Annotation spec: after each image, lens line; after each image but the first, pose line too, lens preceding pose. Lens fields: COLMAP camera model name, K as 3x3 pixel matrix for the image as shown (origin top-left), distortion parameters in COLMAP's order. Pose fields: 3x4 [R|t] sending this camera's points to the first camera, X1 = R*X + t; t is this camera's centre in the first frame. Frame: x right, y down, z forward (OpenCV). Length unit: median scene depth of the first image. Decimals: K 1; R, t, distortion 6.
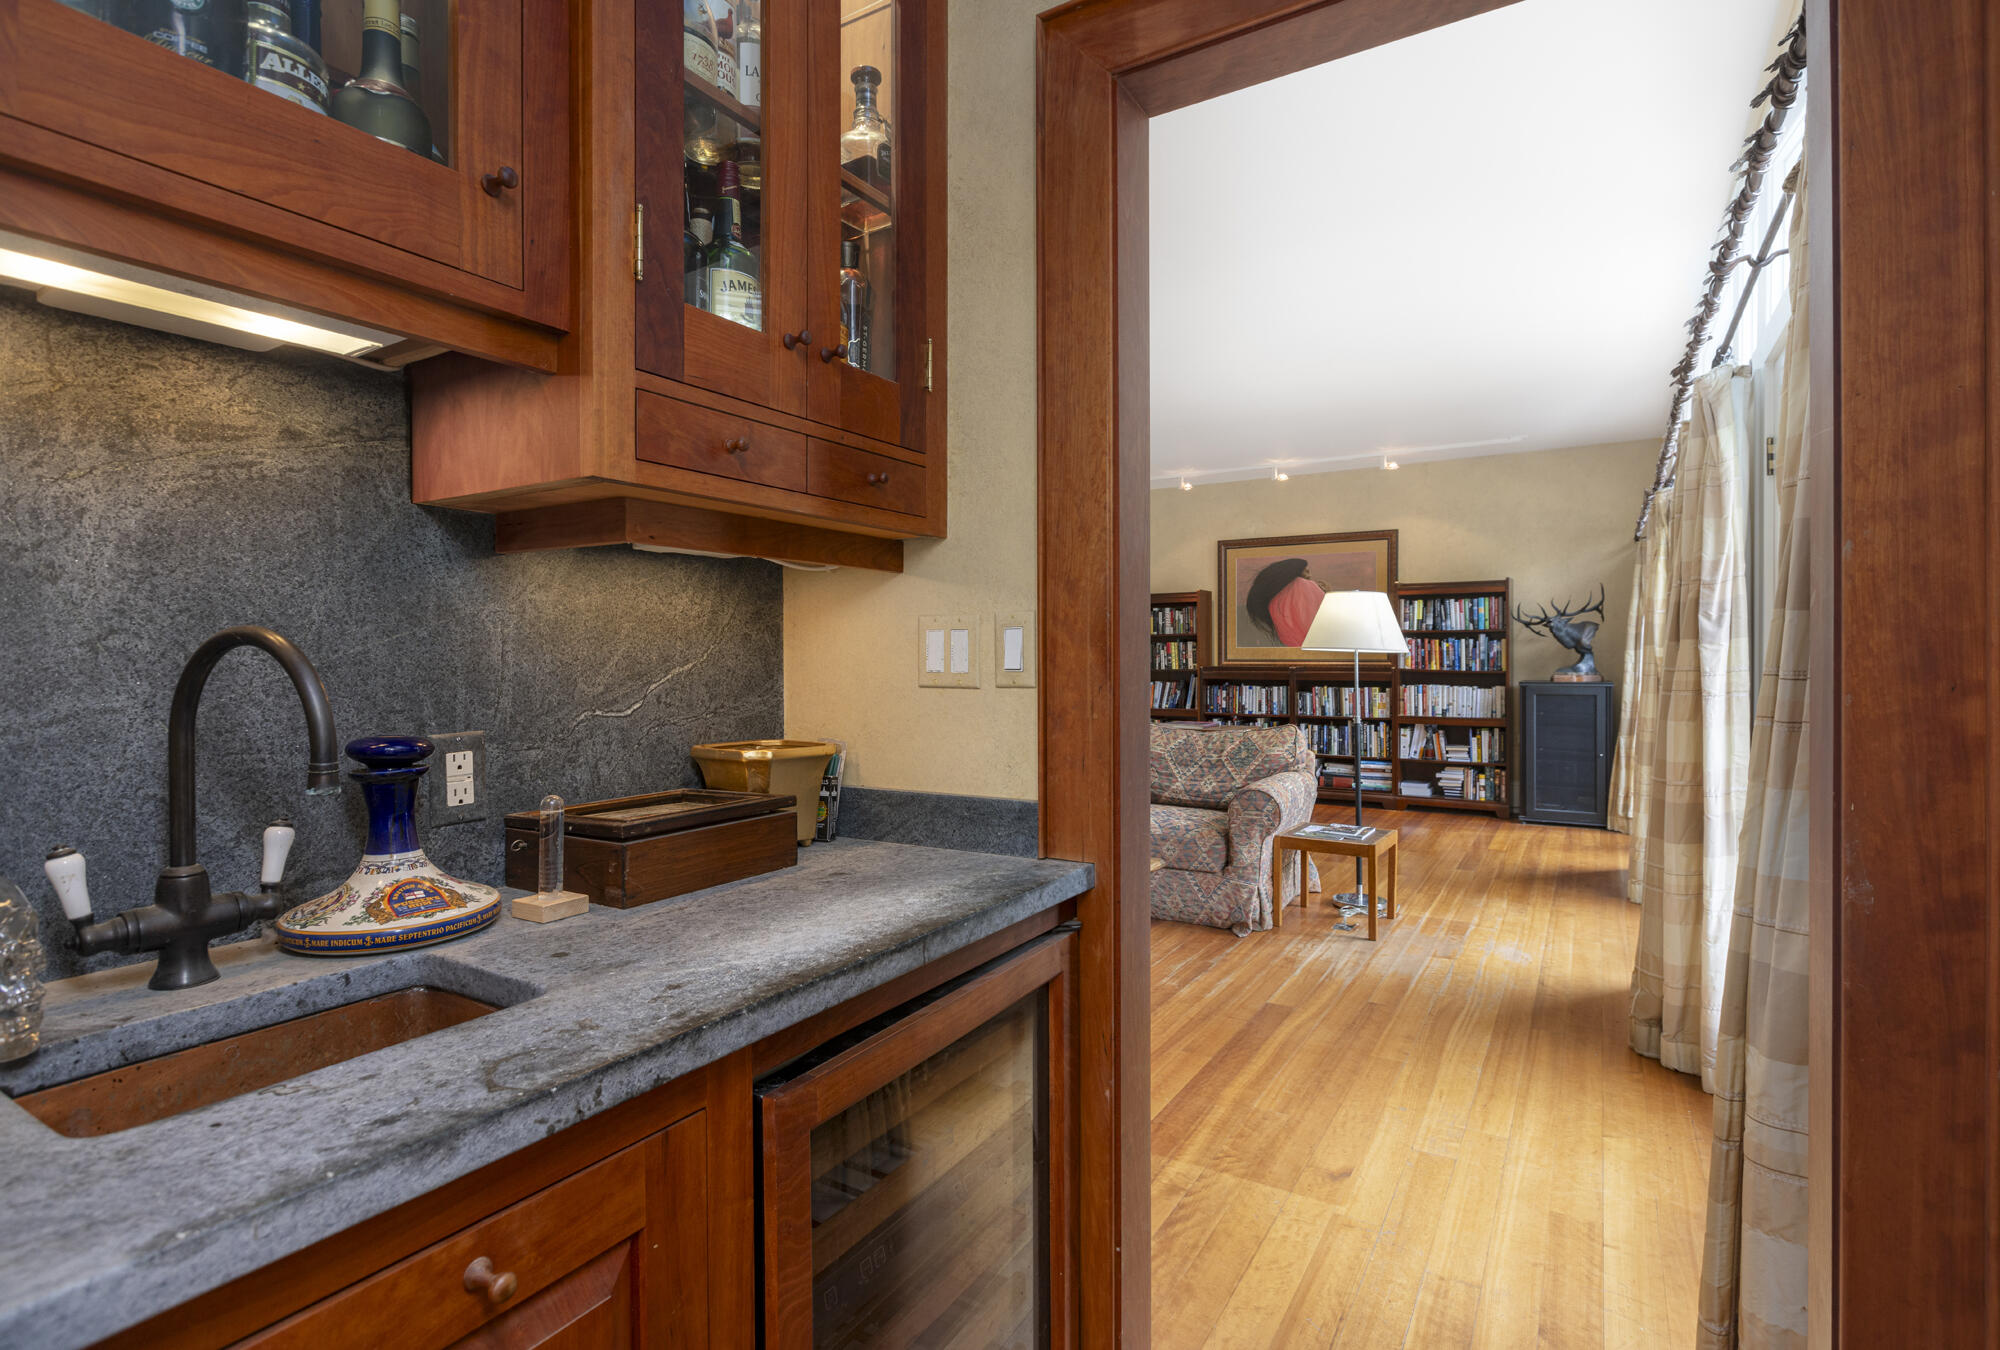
lens RADIAL K [[971.1, 0, 997.2], [0, 971.1, 673.9], [0, 0, 1]] dist [-0.000780, -0.000013]
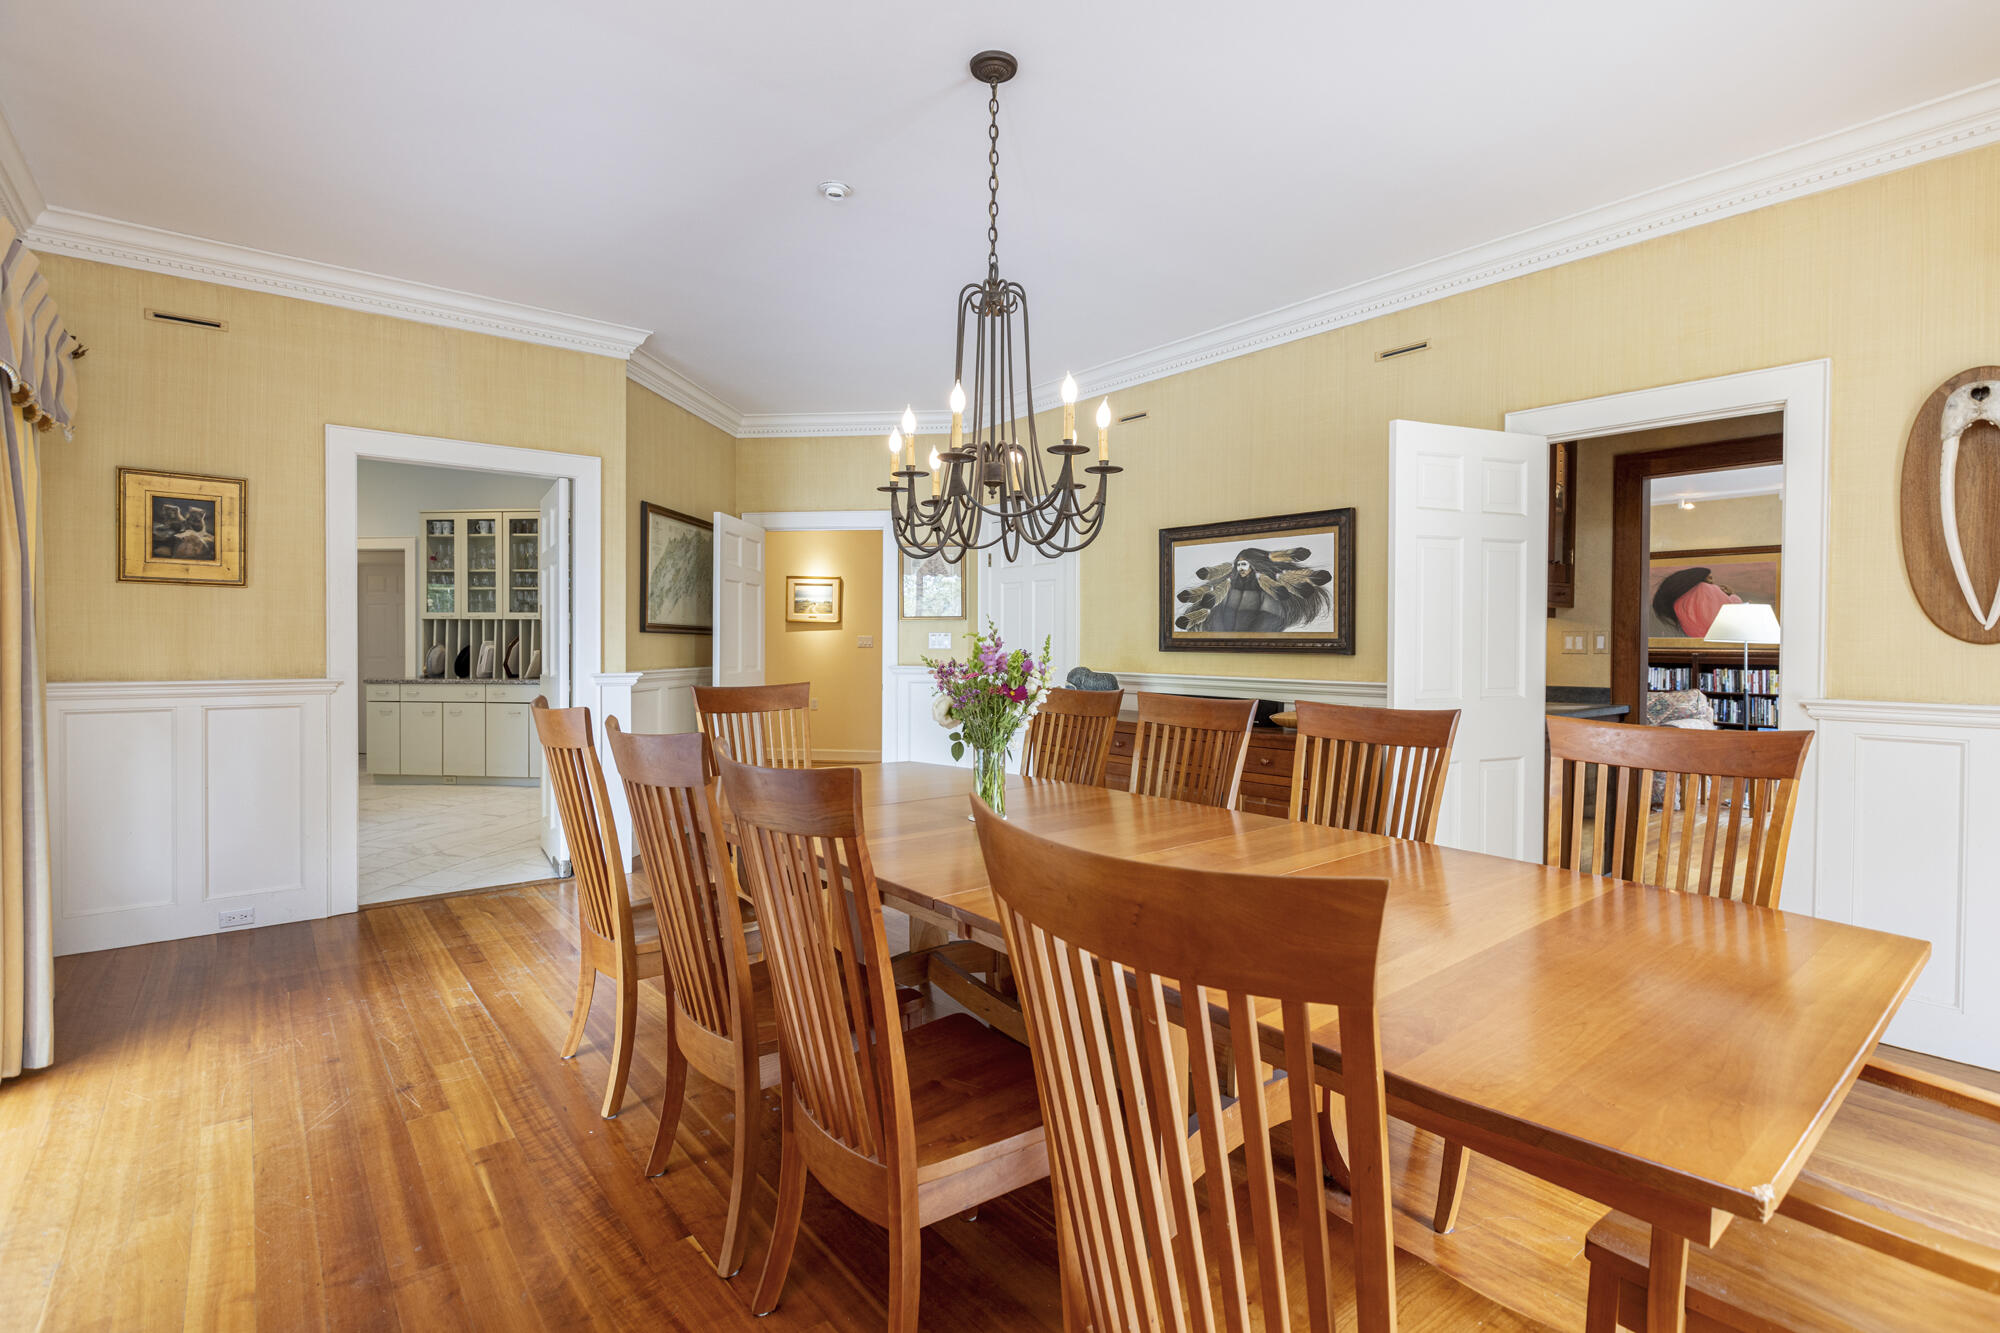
lens RADIAL K [[935.3, 0, 1008.1], [0, 935.3, 666.6], [0, 0, 1]] dist [-0.004108, 0.001190]
pose [[0.943935, 0.011166, -0.329941, -0.189721], [-0.008930, 0.999926, 0.008291, 0.010943], [0.330009, -0.004880, 0.943965, -0.604664]]
